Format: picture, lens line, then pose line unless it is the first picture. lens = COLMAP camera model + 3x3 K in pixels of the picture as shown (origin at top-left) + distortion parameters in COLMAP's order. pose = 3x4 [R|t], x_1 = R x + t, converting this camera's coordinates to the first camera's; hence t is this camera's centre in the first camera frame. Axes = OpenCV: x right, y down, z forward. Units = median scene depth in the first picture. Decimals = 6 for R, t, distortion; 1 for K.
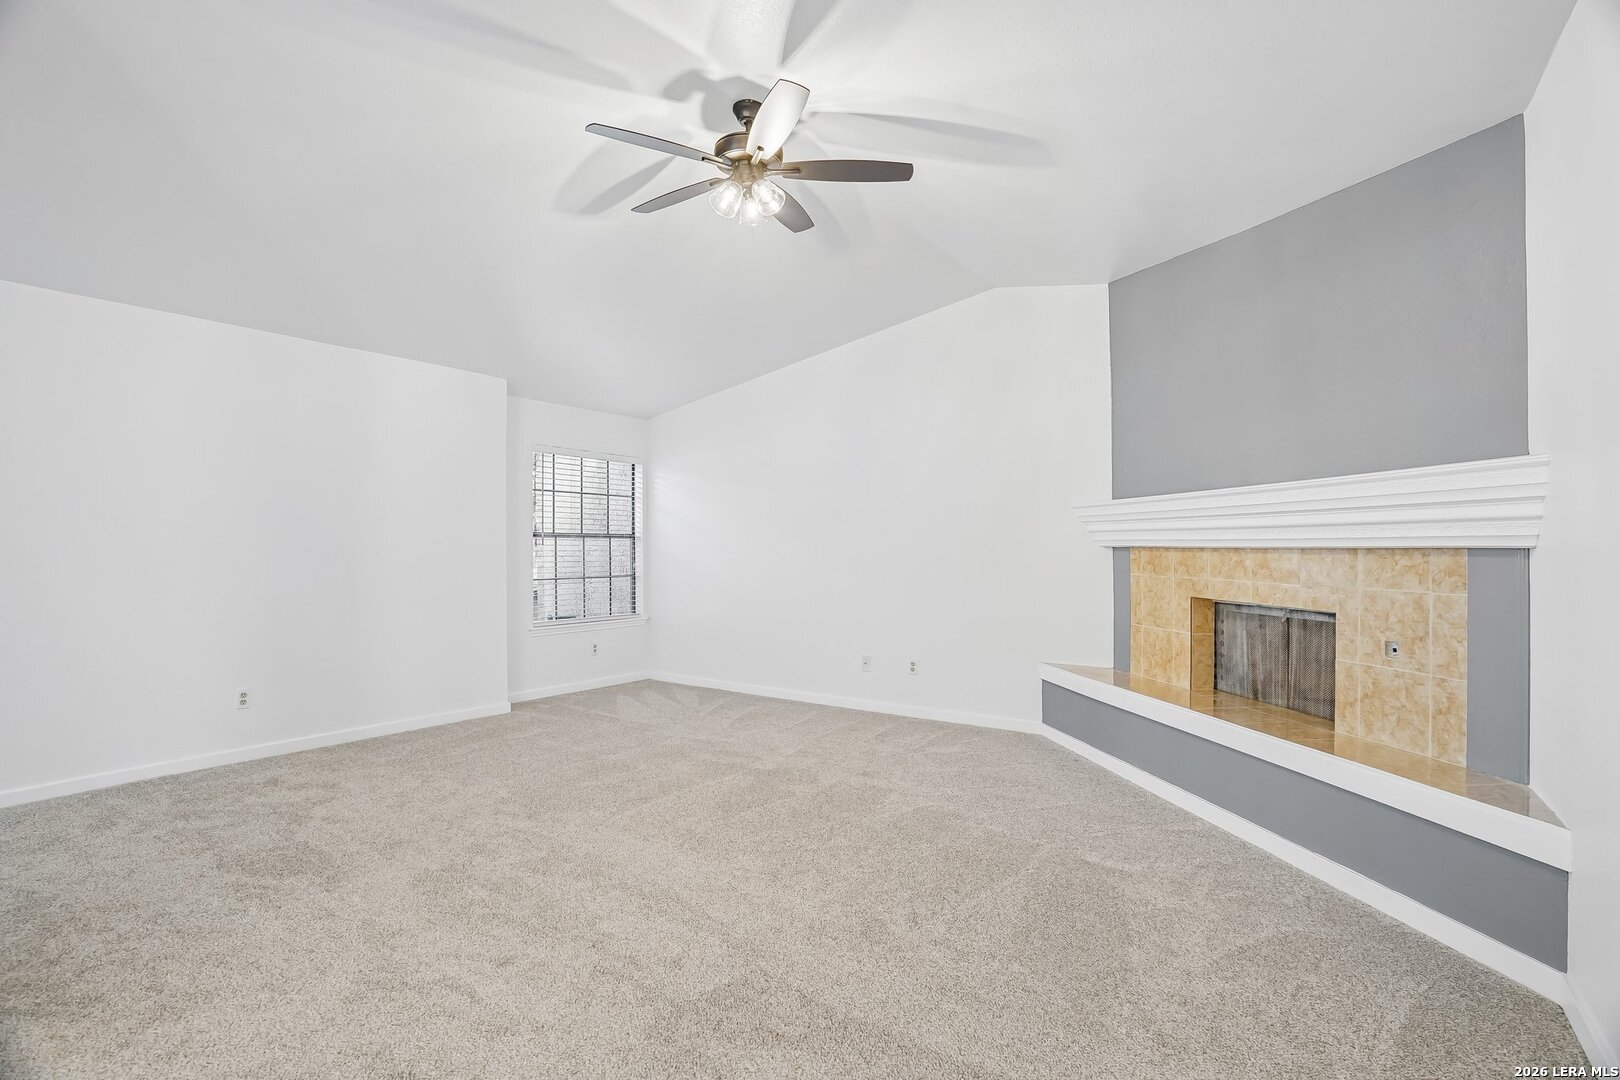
lens RADIAL K [[756.2, 0, 796.2], [0, 756.2, 547.0], [0, 0, 1]] dist [-0.079462, 0.033268]
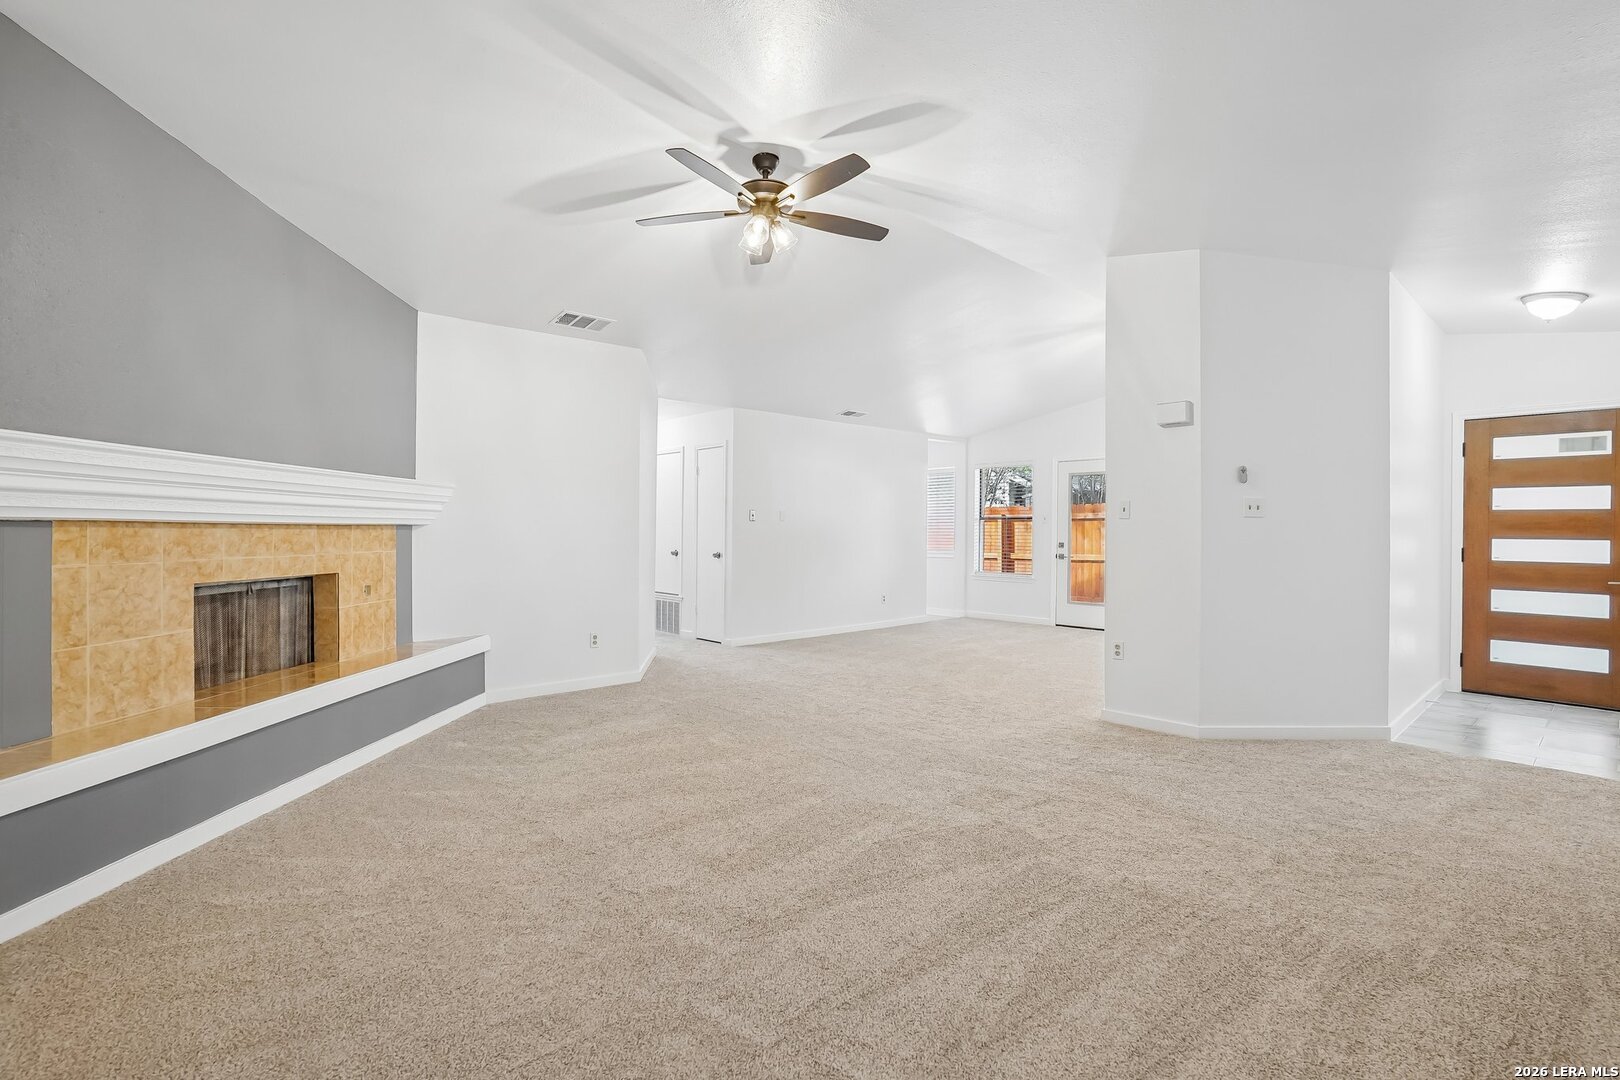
lens RADIAL K [[748.0, 0, 781.3], [0, 748.0, 531.8], [0, 0, 1]] dist [-0.077019, 0.024036]
pose [[-0.972592, -0.014972, 0.232038, -0.278852], [-0.014235, 0.999887, 0.004853, -0.002306], [-0.232084, 0.001417, -0.972695, 1.669639]]
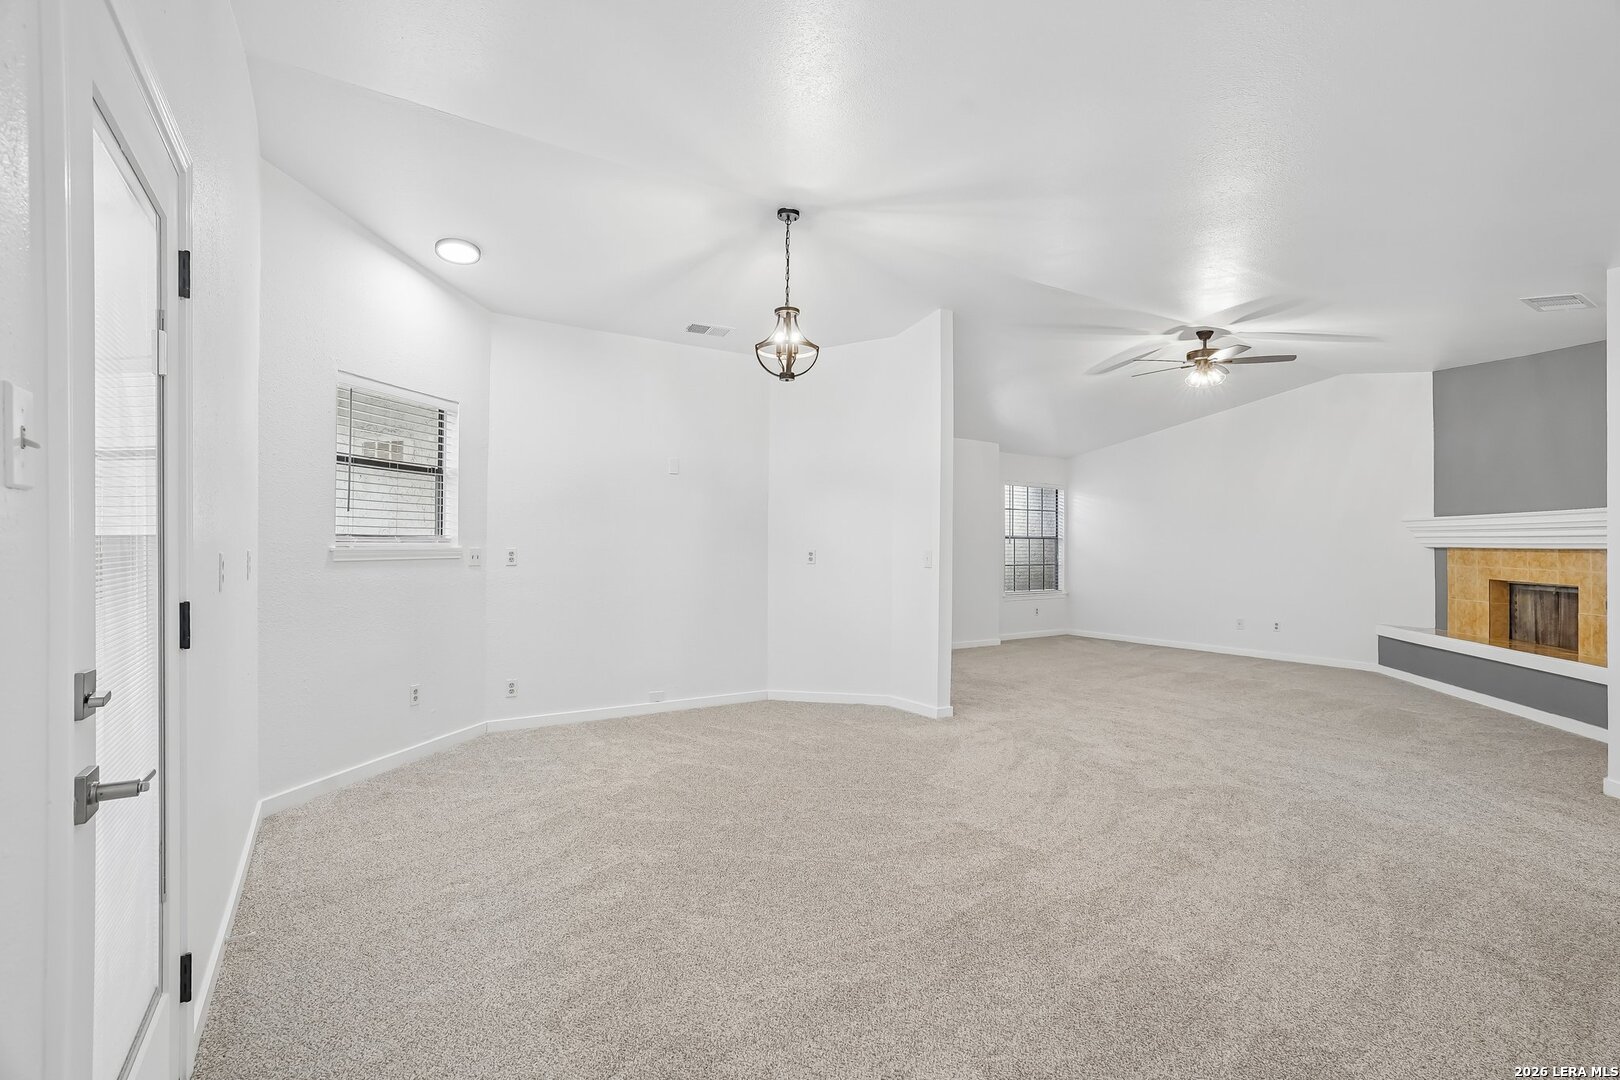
lens RADIAL K [[756.2, 0, 796.2], [0, 756.2, 547.0], [0, 0, 1]] dist [-0.079462, 0.033268]
pose [[0.932298, 0.003667, -0.361673, -0.303384], [-0.001860, 0.999984, 0.005345, -0.007879], [0.361687, -0.004310, 0.932290, -1.016358]]
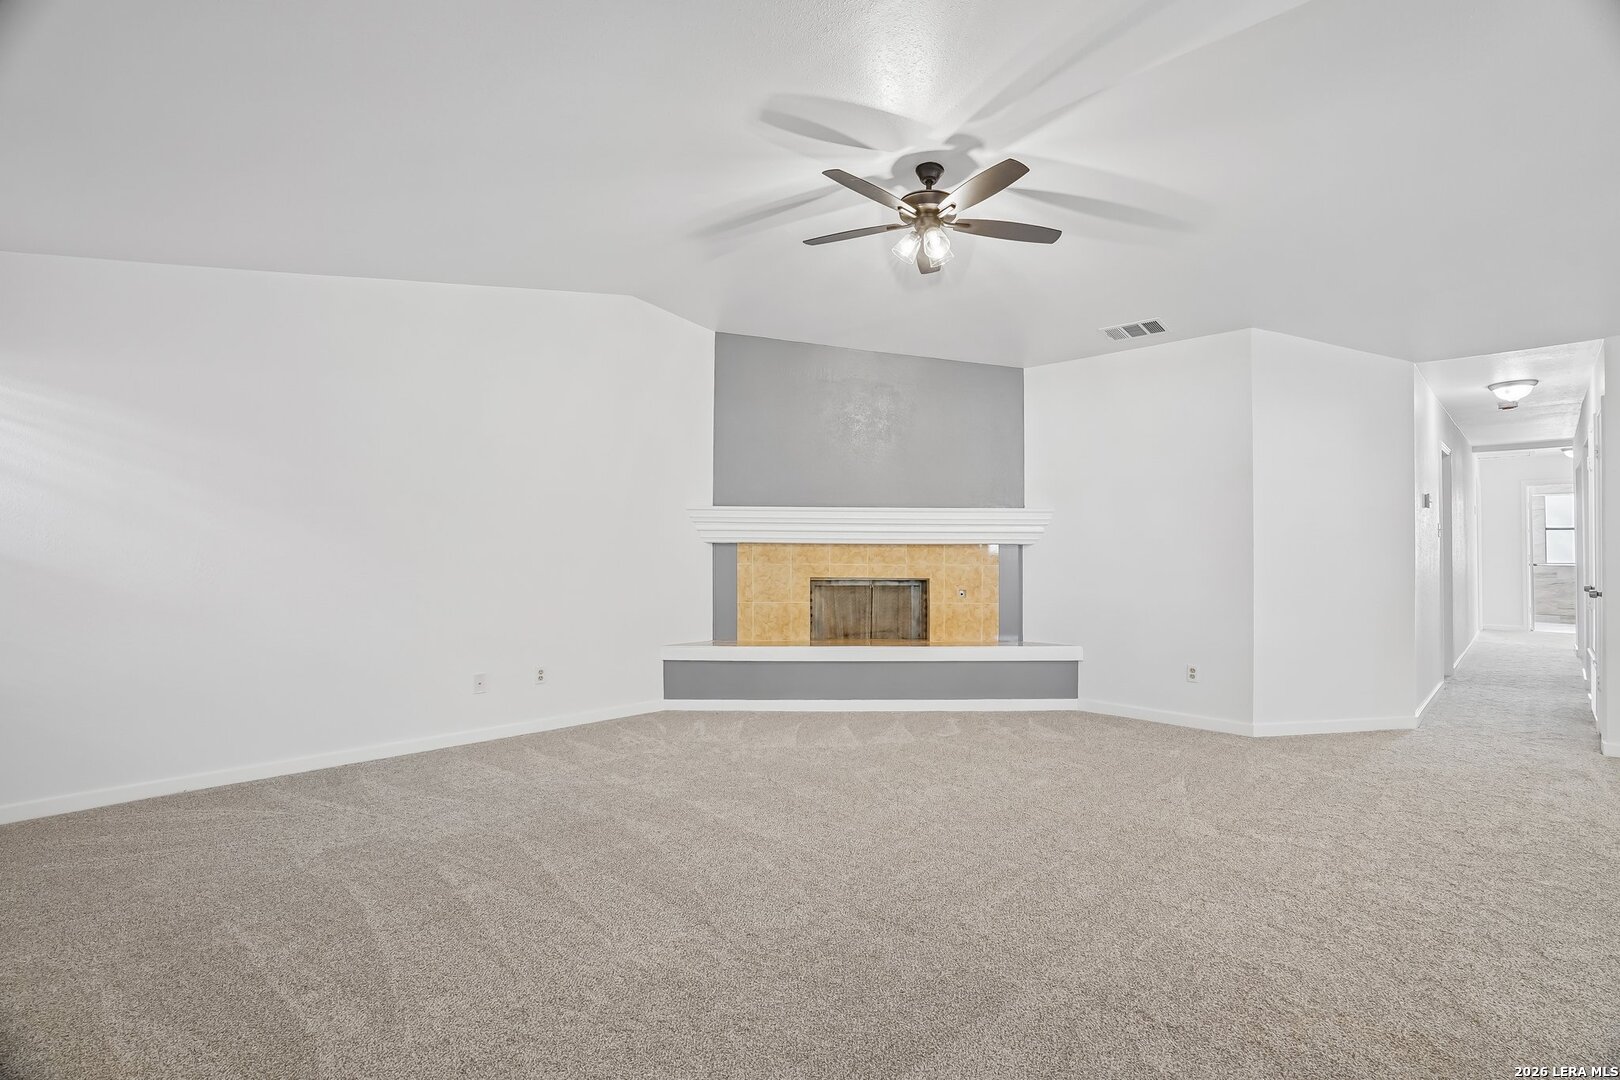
lens RADIAL K [[743.2, 0, 819.6], [0, 743.2, 524.1], [0, 0, 1]] dist [-0.059632, 0.017677]
pose [[0.165511, 0.019115, 0.986023, -0.954877], [-0.003458, 0.999817, -0.018802, -0.011039], [-0.986202, -0.000298, 0.165546, 0.764875]]
